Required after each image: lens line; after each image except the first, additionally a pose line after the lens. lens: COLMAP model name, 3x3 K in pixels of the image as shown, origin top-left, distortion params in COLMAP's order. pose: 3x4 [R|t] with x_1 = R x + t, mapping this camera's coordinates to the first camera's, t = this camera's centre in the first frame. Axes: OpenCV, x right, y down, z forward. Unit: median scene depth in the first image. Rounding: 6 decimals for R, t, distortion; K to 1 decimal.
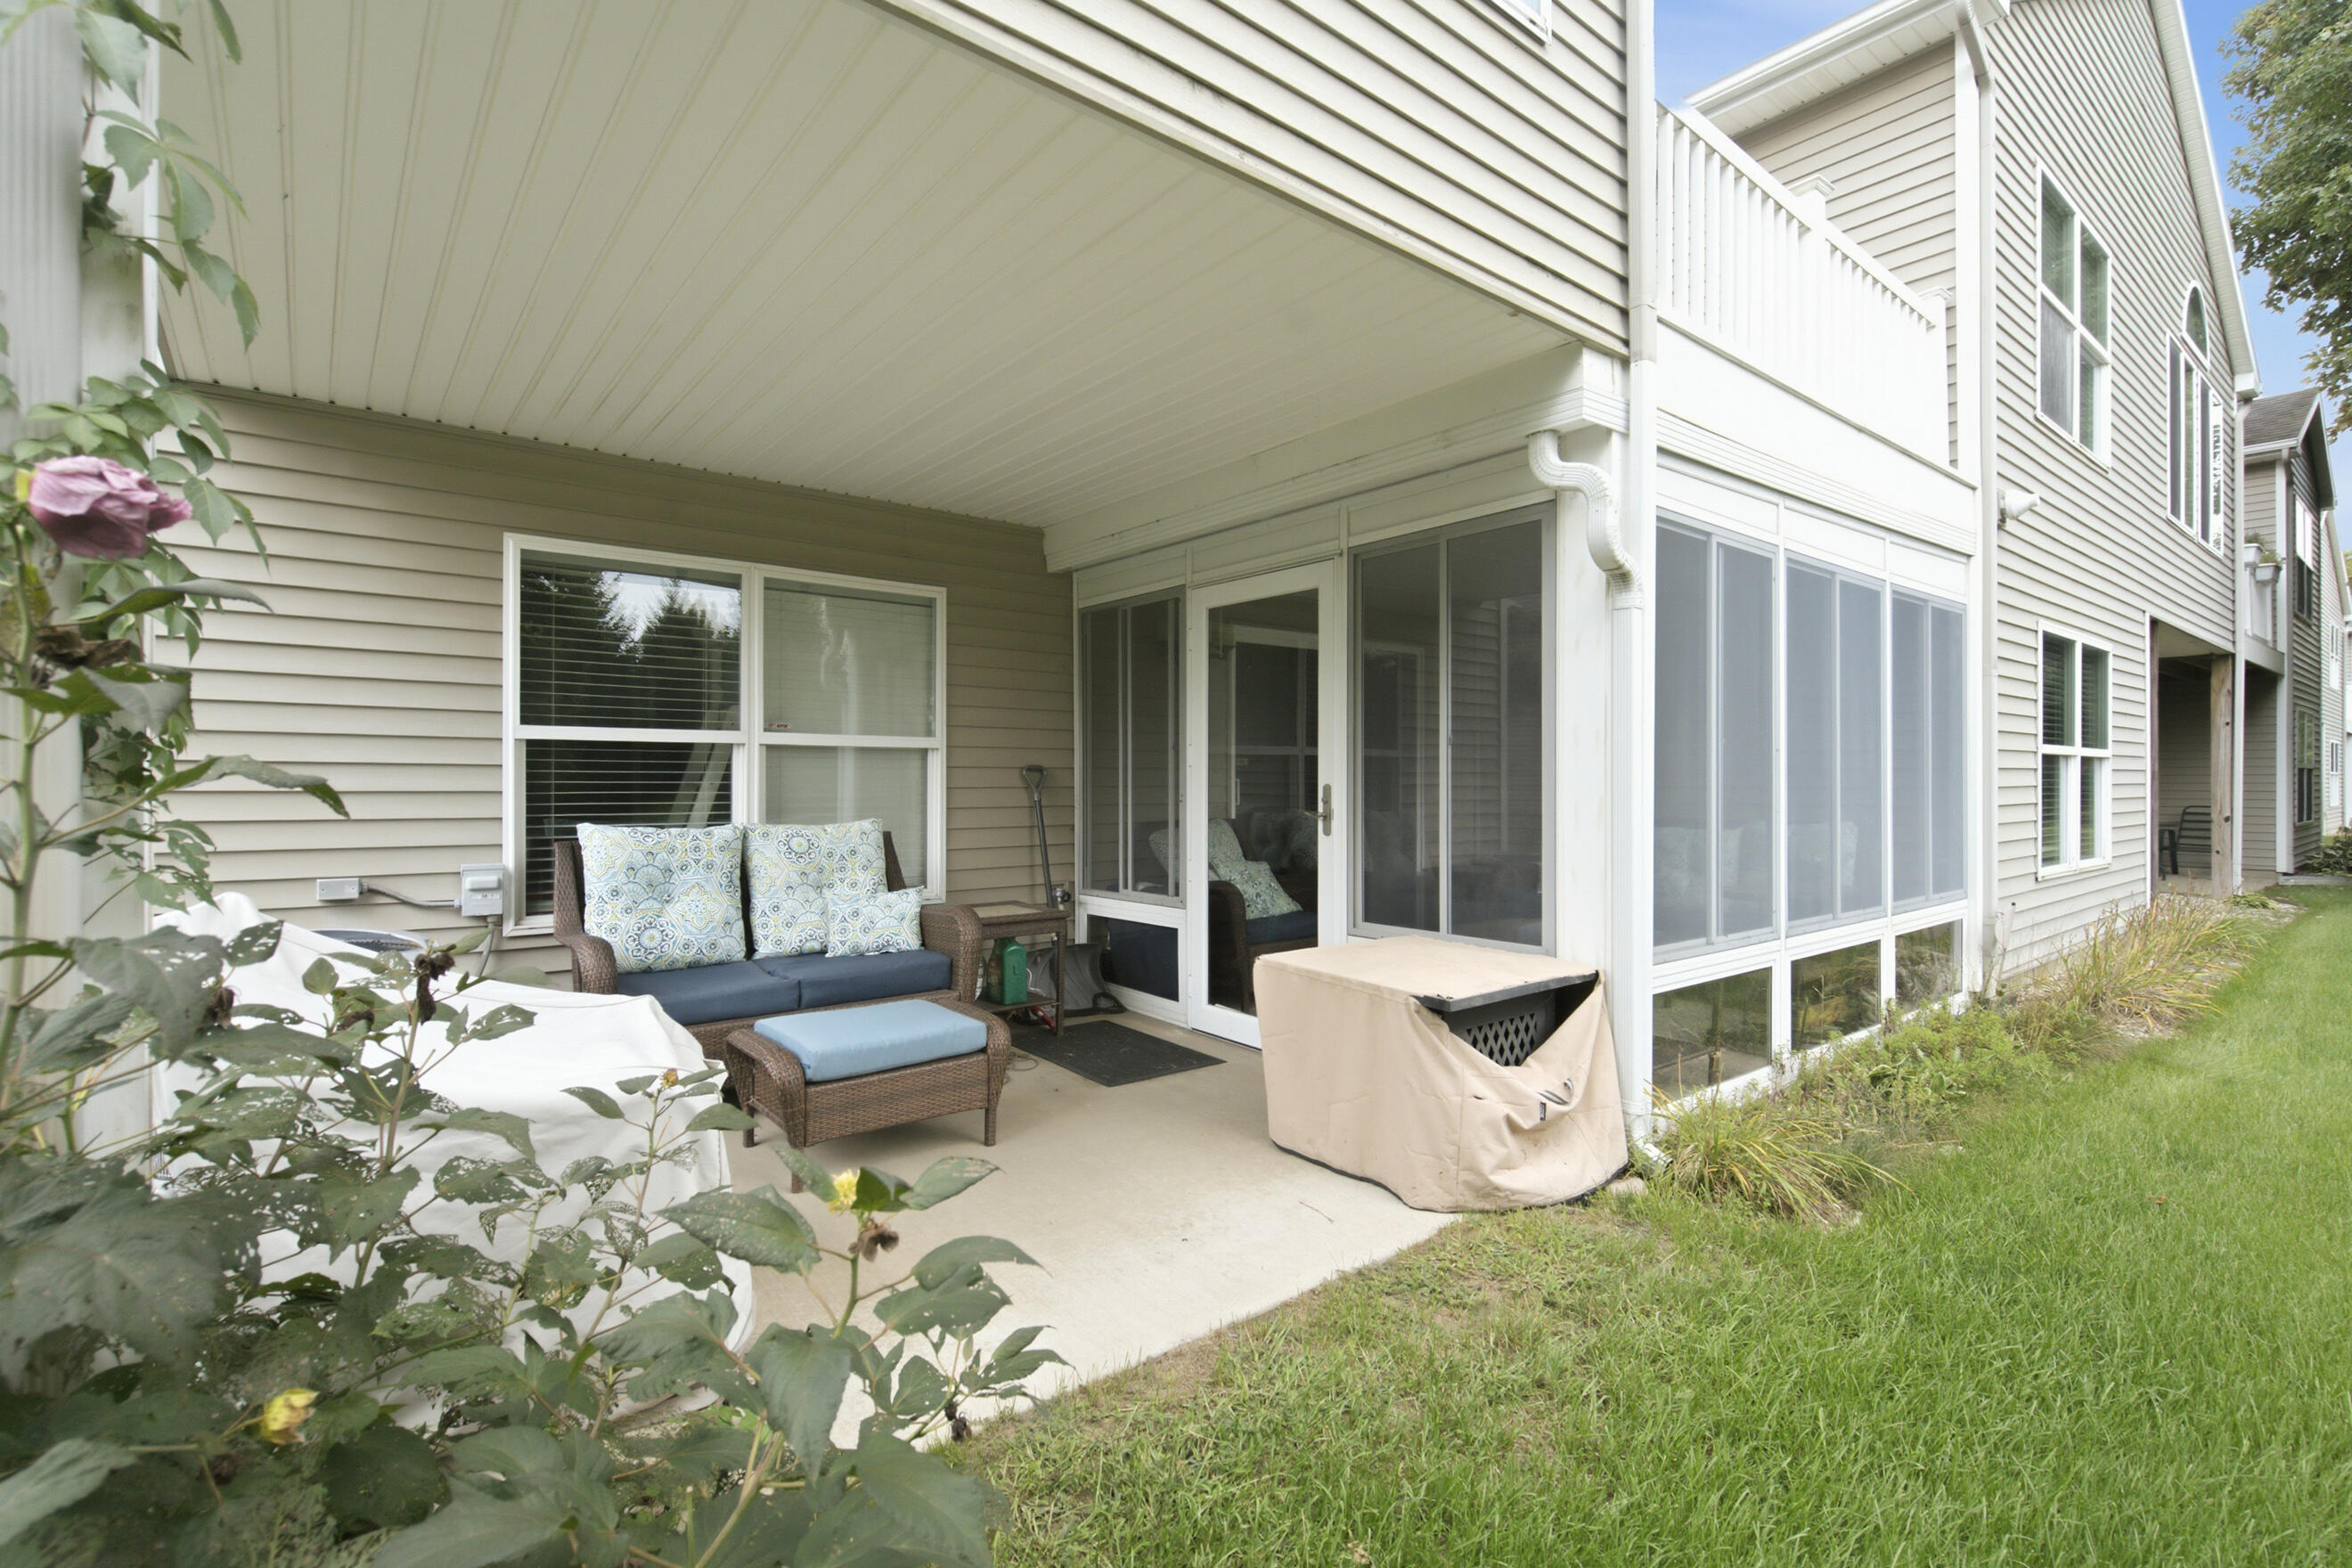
lens RADIAL K [[1085.9, 0, 1176.0], [0, 1085.9, 784.0], [0, 0, 1]] dist [0.000163, 0.000337]
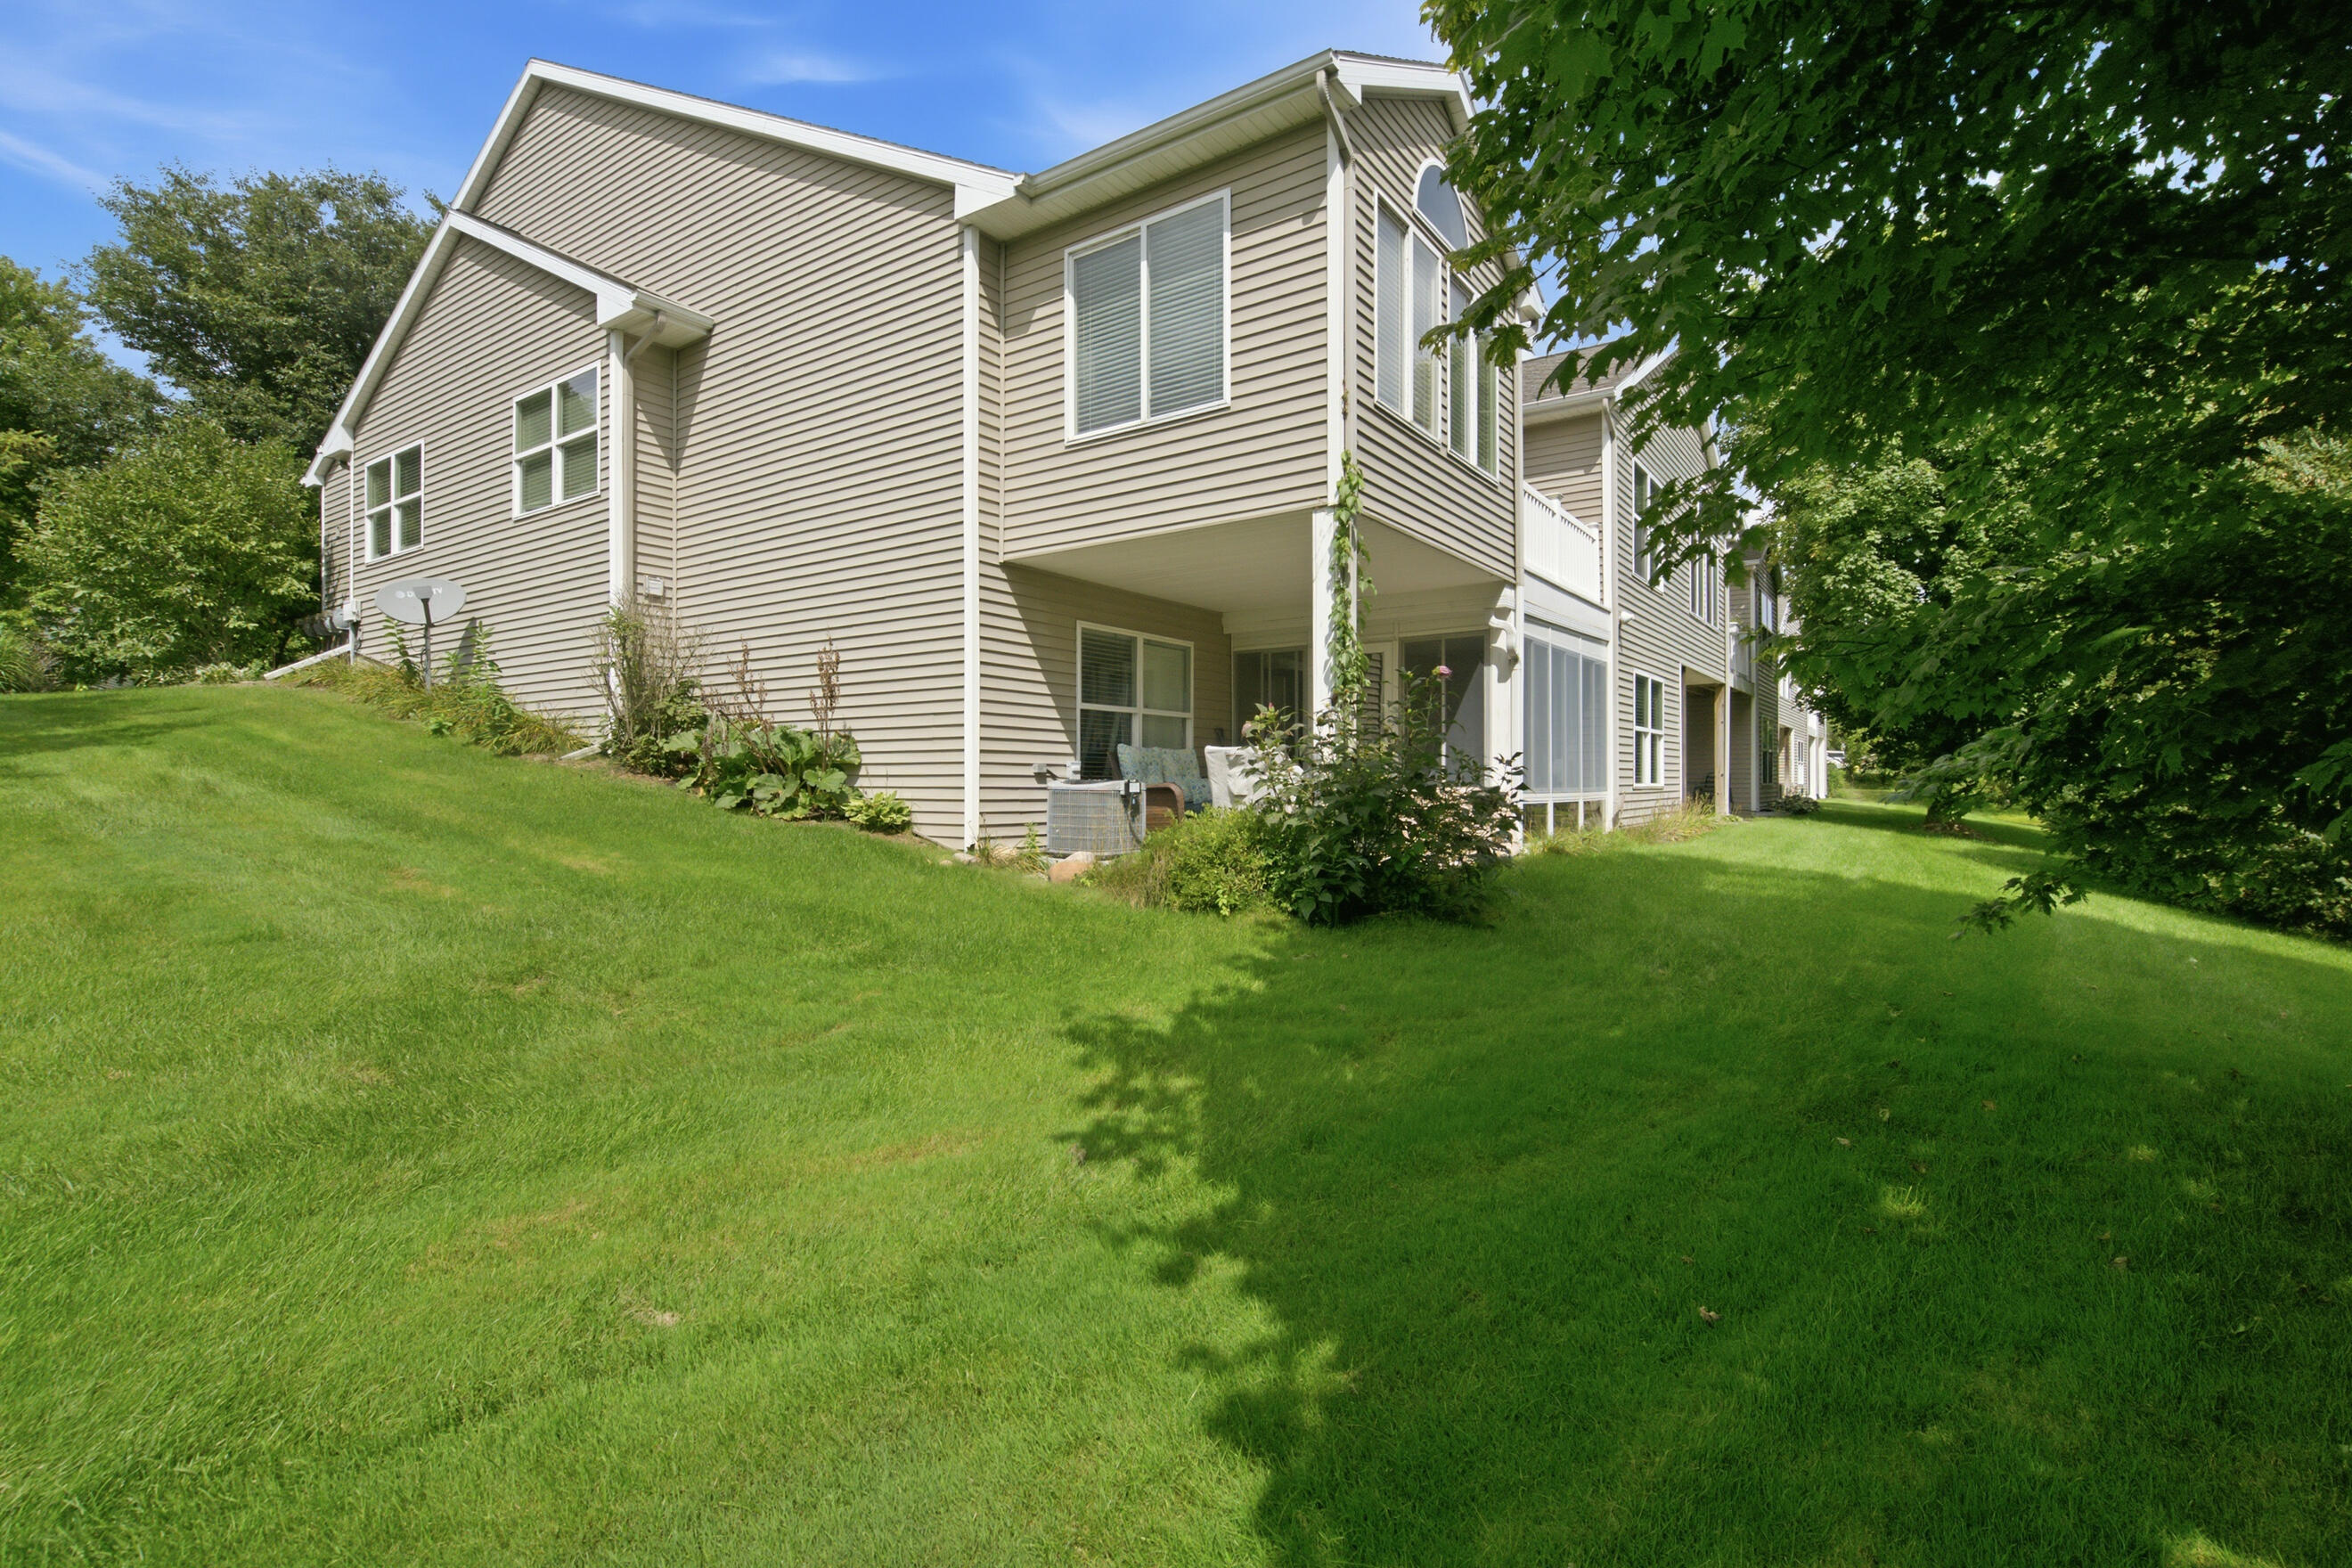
lens RADIAL K [[1085.9, 0, 1176.0], [0, 1085.9, 784.0], [0, 0, 1]] dist [0.000163, 0.000337]
pose [[0.962787, -0.001844, 0.270254, -0.705504], [0.002097, 0.999998, -0.000645, 0.082859], [-0.270252, 0.001188, 0.962789, -0.881887]]
